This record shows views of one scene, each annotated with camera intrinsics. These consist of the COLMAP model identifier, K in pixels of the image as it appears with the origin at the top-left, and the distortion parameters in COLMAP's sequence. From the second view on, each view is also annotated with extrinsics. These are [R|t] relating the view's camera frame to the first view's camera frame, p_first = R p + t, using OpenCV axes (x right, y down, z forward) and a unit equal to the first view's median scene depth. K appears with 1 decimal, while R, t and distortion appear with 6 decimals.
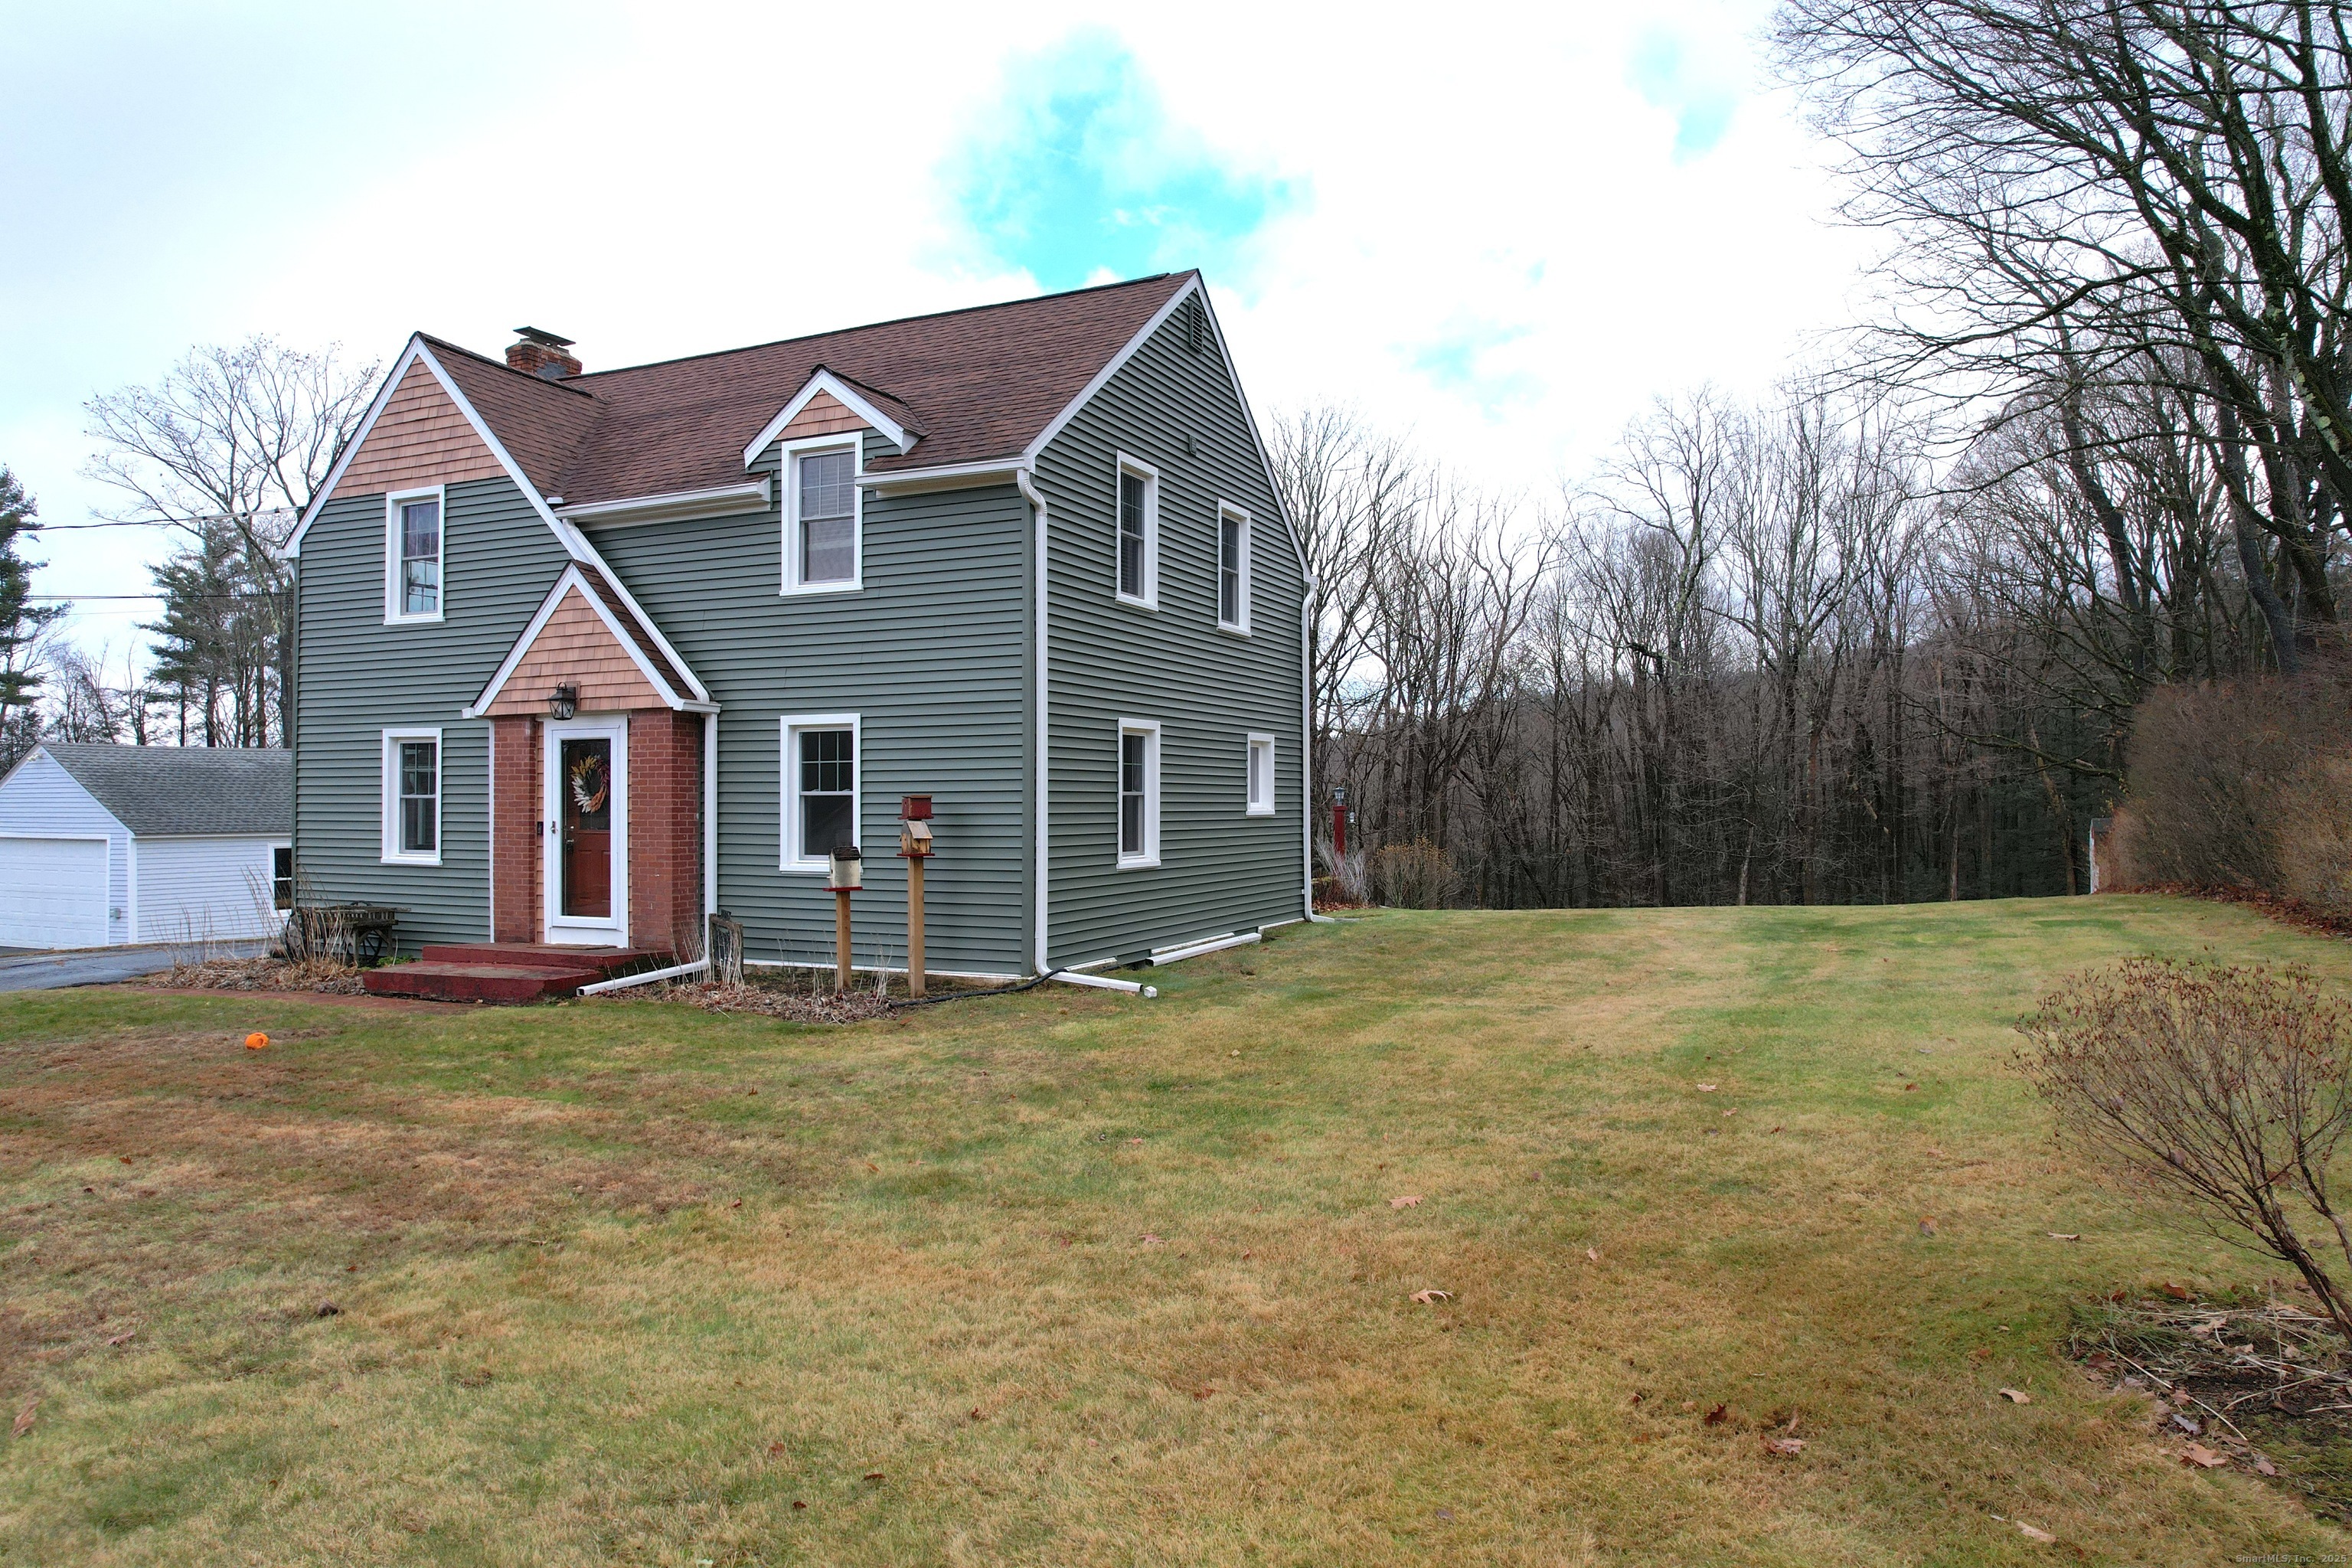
lens RADIAL K [[1491.1, 0, 1173.7], [0, 1491.1, 795.4], [0, 0, 1]] dist [-0.001090, 0.000311]
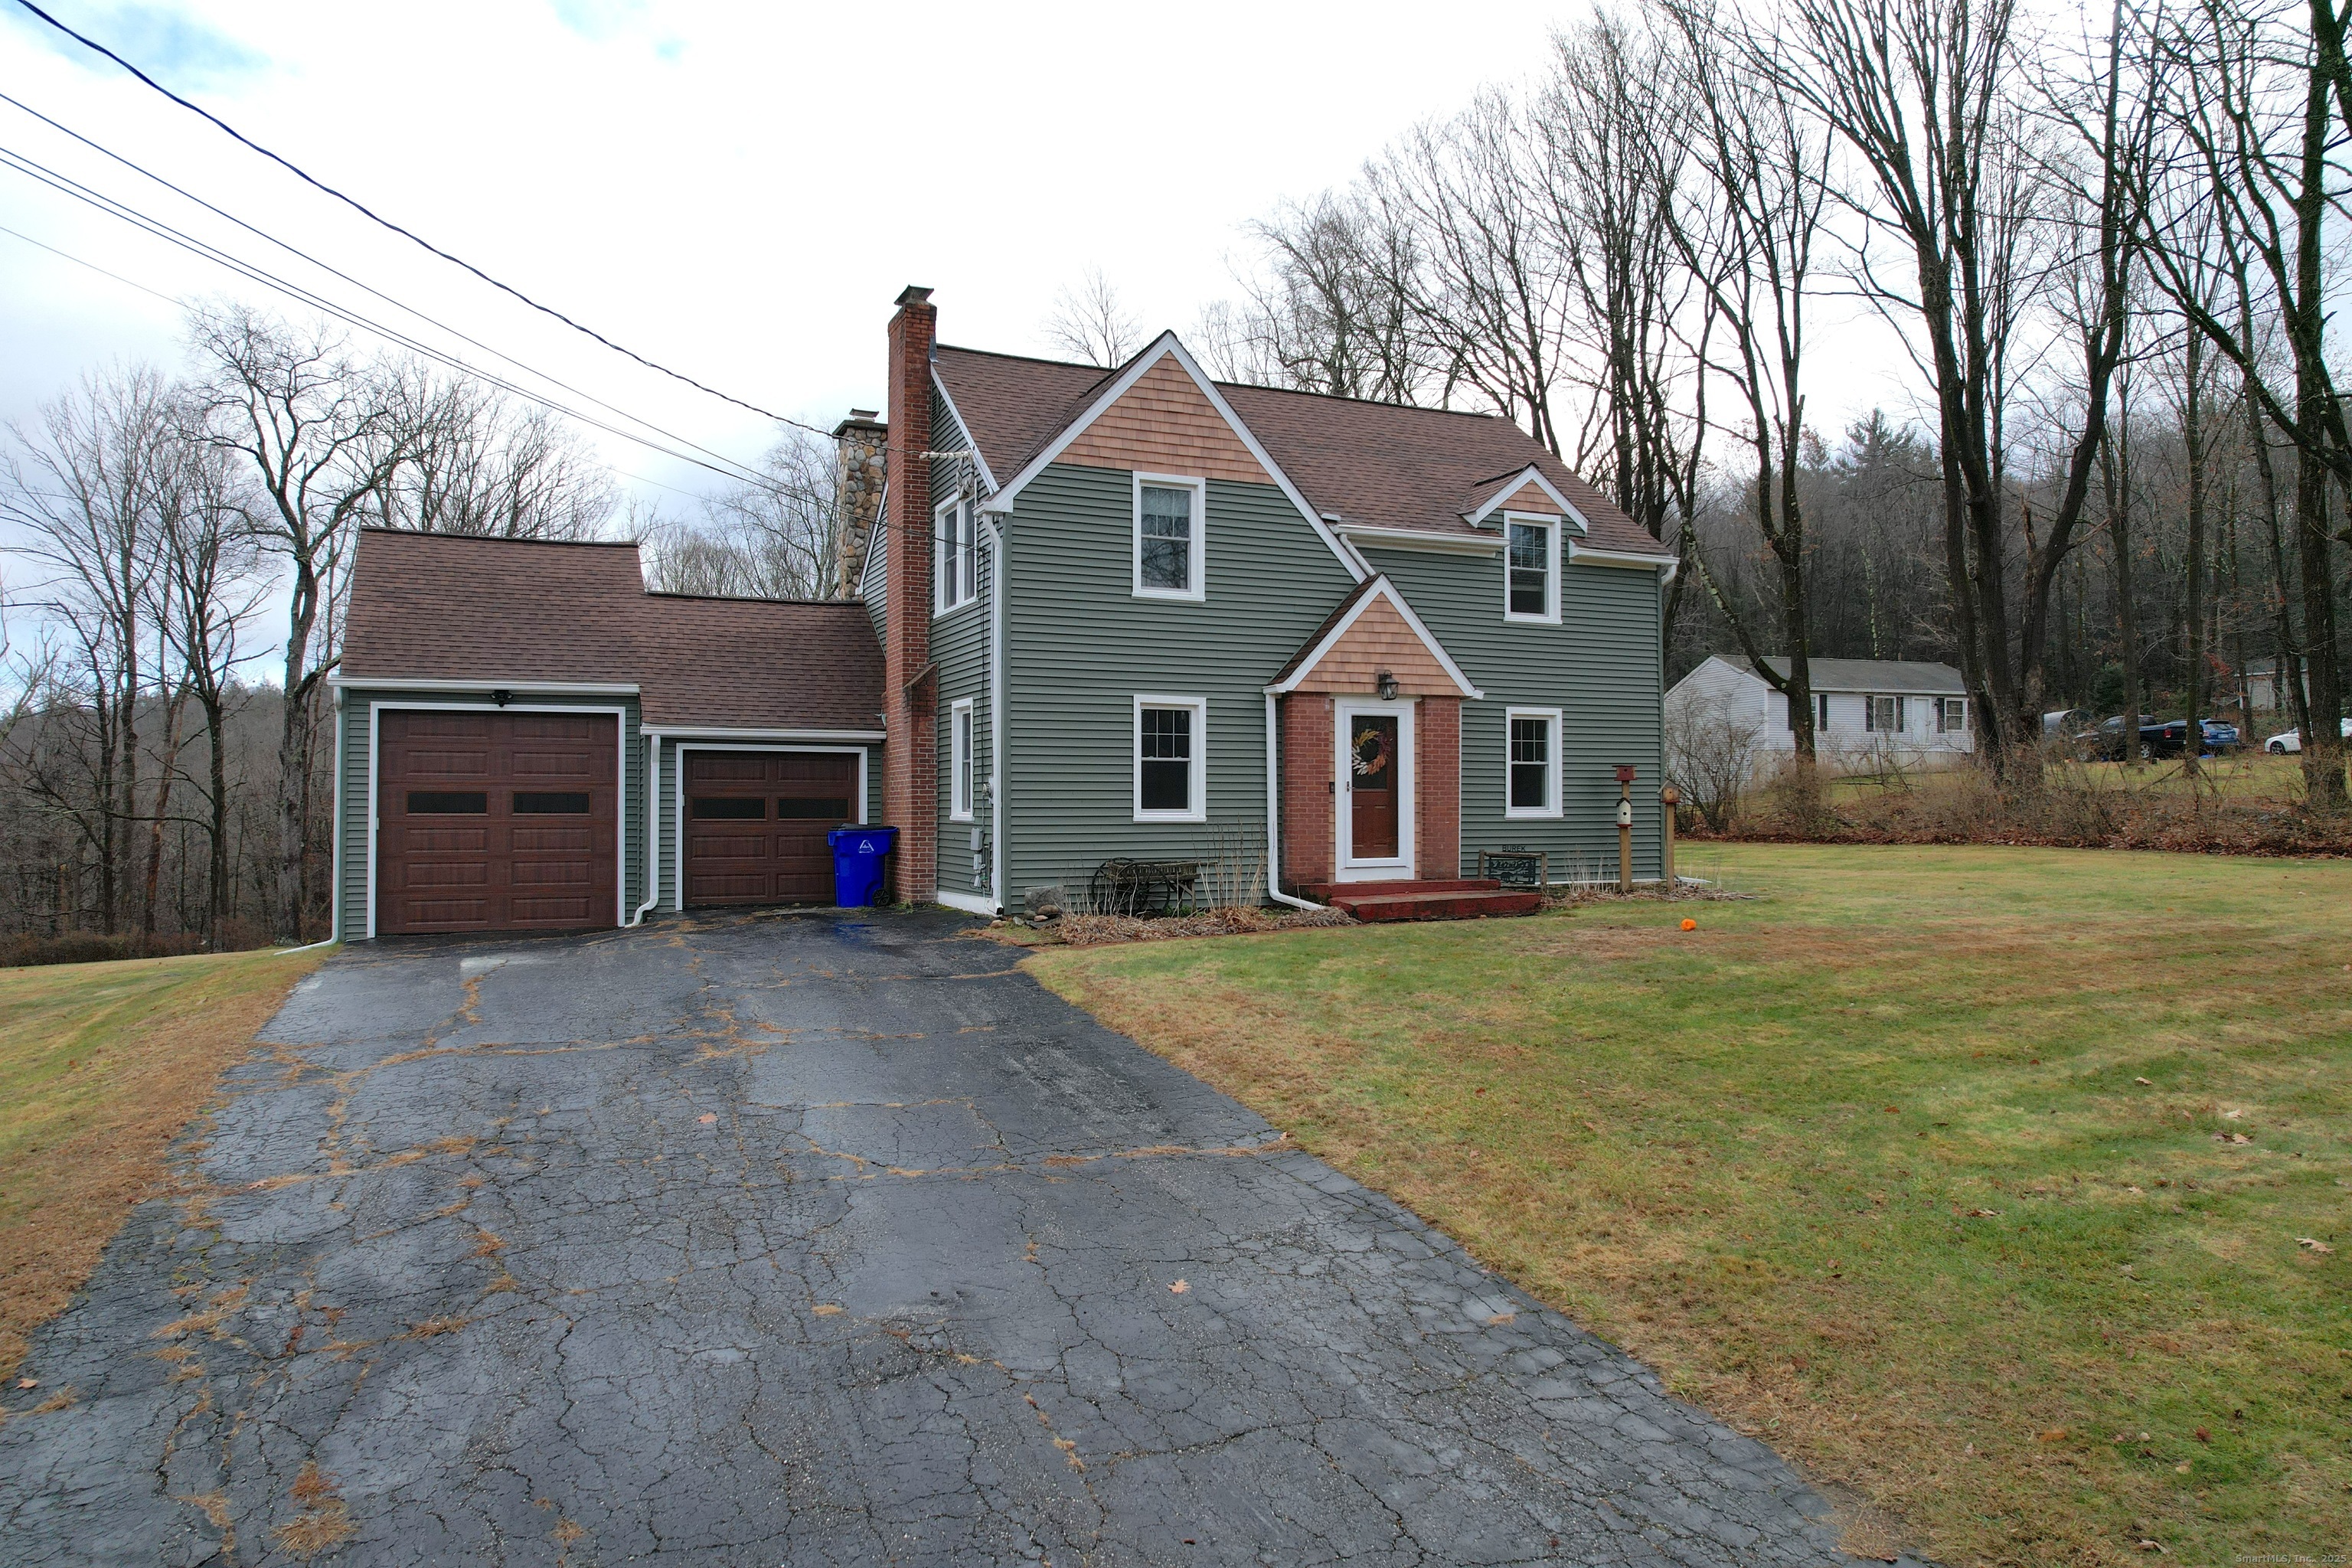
lens RADIAL K [[1491.1, 0, 1173.7], [0, 1491.1, 778.9], [0, 0, 1]] dist [-0.001090, 0.000311]
pose [[0.635403, 0.008037, 0.772139, -1.472531], [-0.010543, 0.999943, -0.001732, 0.019482], [-0.772109, -0.007040, 0.635451, 0.334927]]
